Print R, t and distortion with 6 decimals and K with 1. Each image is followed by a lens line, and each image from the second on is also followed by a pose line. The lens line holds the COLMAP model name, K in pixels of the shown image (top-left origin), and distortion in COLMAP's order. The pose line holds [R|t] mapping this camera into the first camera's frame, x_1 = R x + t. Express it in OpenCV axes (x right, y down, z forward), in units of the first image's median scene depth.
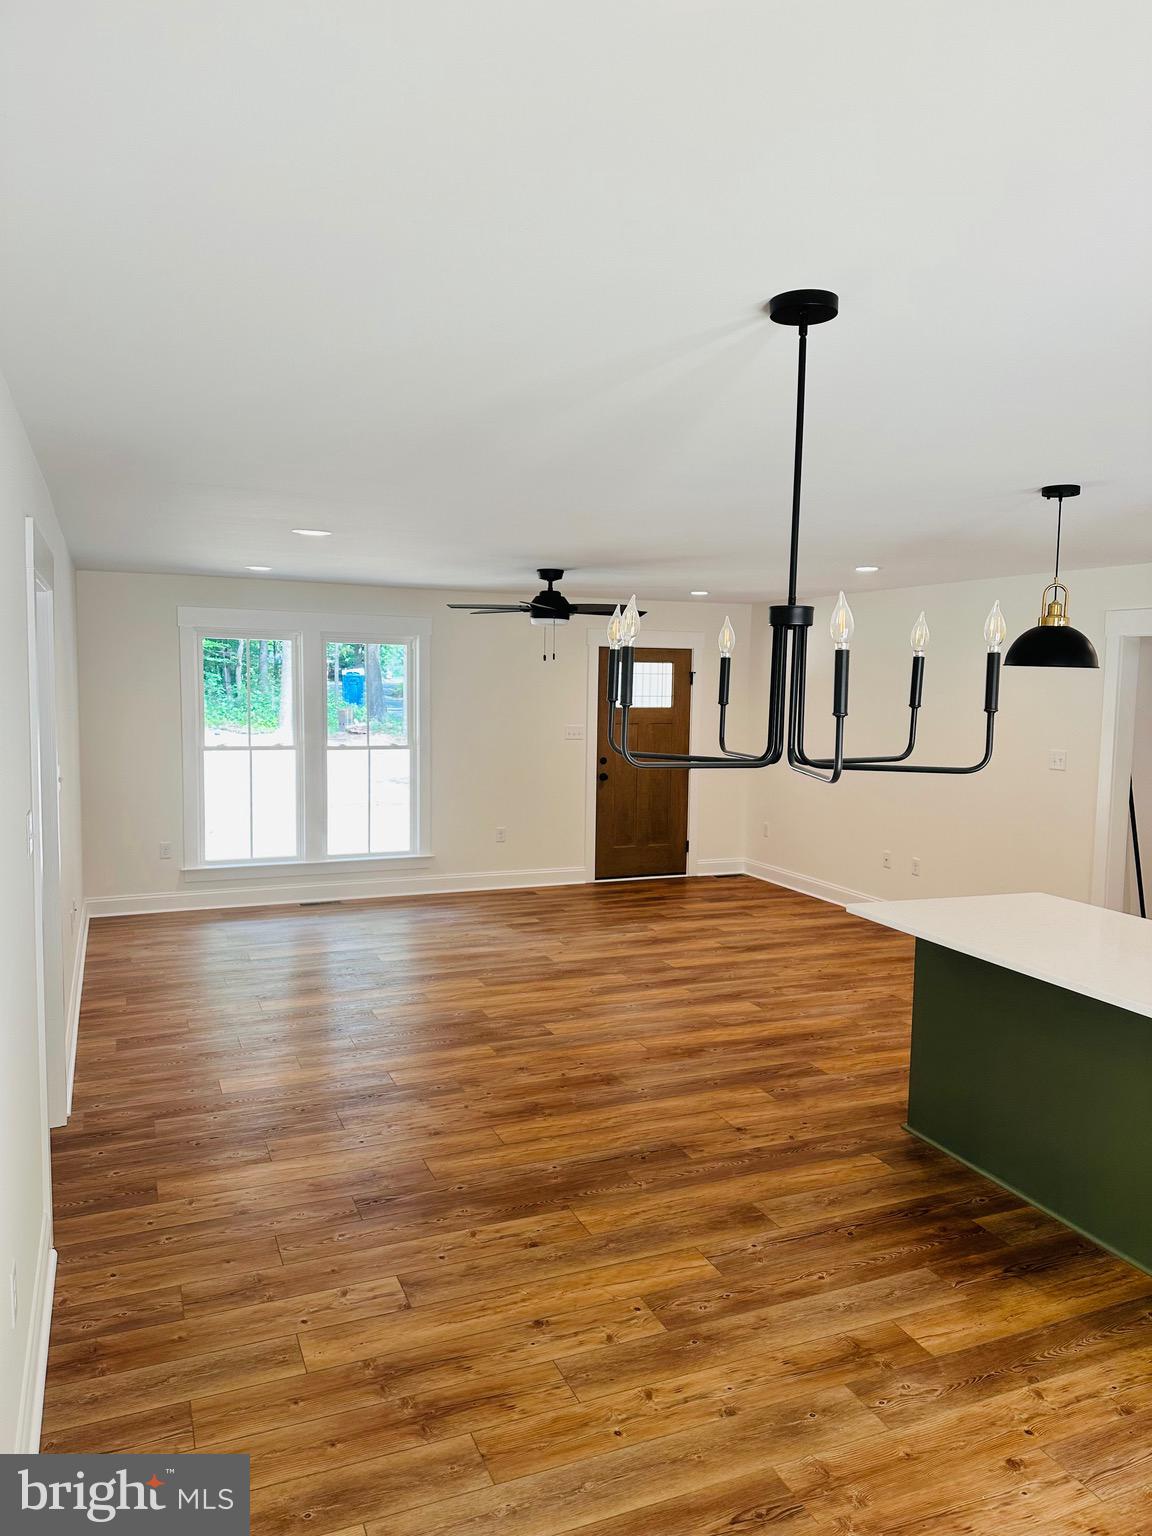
lens RADIAL K [[1079.1, 0, 569.5], [0, 1079.1, 777.2], [0, 0, 1]] dist [0.003243, -0.003368]
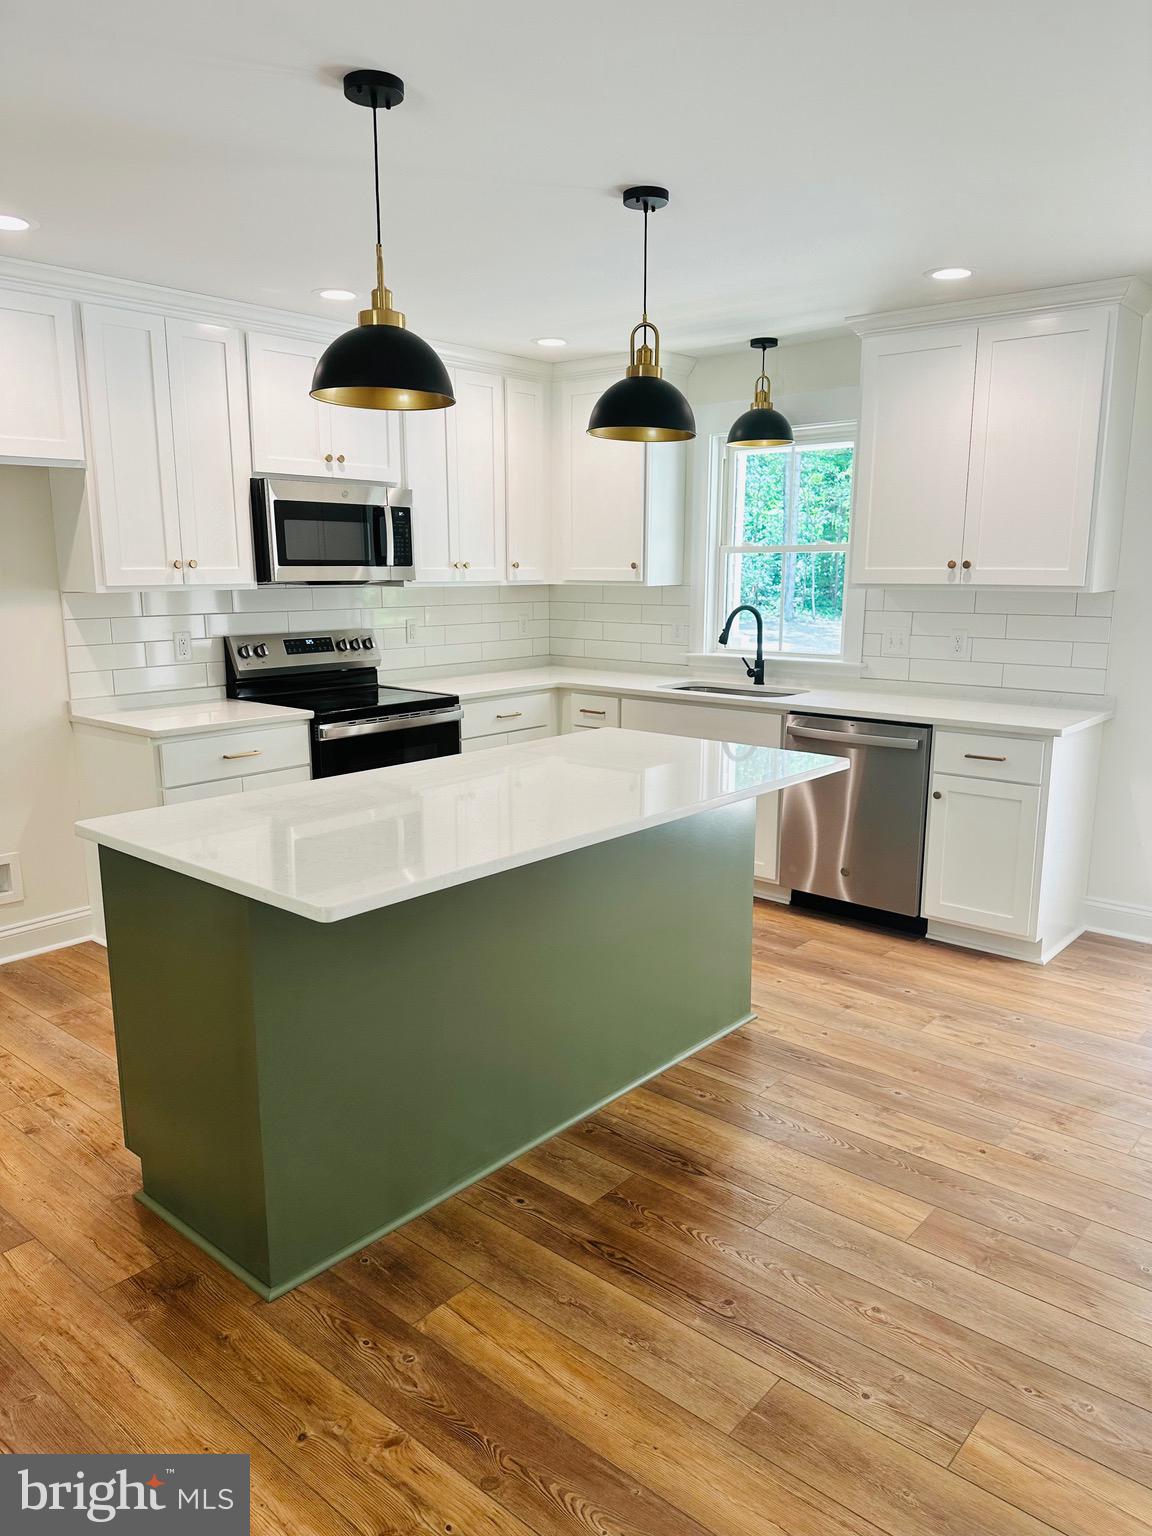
lens RADIAL K [[1079.1, 0, 569.5], [0, 1079.1, 777.2], [0, 0, 1]] dist [0.003243, -0.003368]
pose [[-0.450498, -0.185580, 0.873276, -0.164571], [0.081415, 0.965541, 0.247187, -0.033561], [-0.889057, 0.182455, -0.419866, 1.084539]]
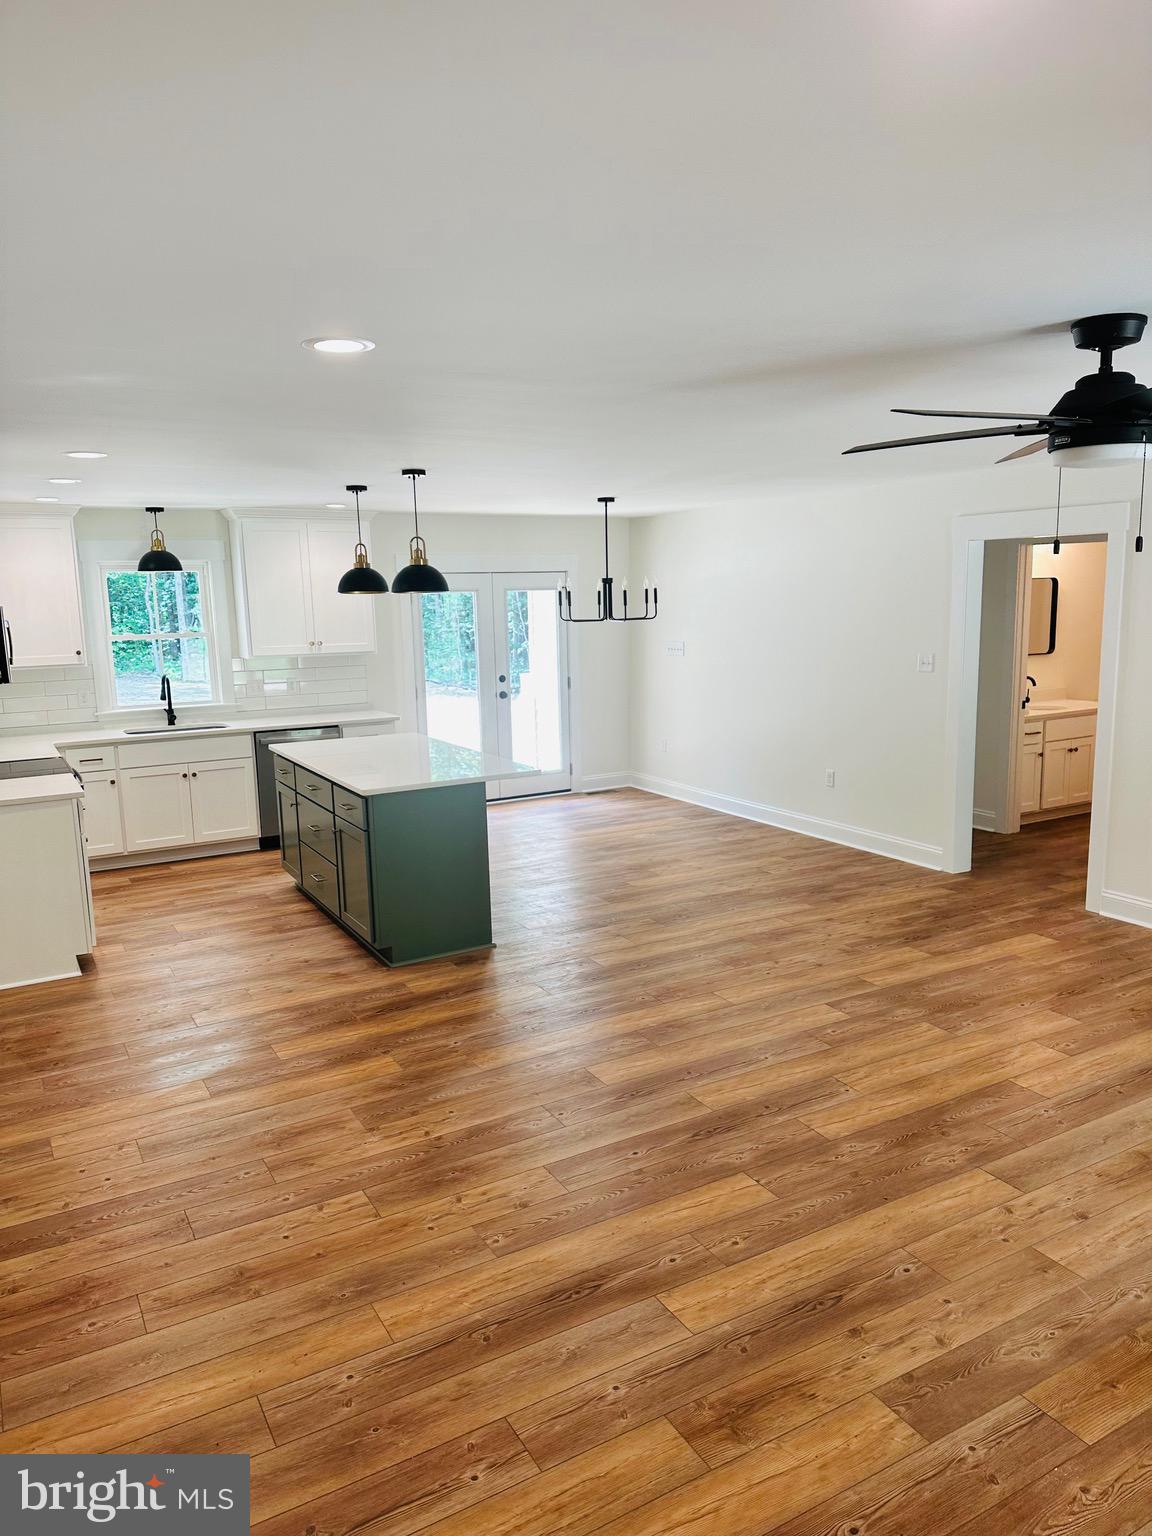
lens RADIAL K [[1023.8, 0, 576.0], [0, 1023.8, 768.0], [0, 0, 1]] dist [0.002654, -0.000318]
pose [[-0.993268, 0.028488, -0.112281, 0.356990], [-0.001428, 0.966201, 0.257785, -0.212485], [0.115830, 0.256210, -0.959656, 2.230098]]
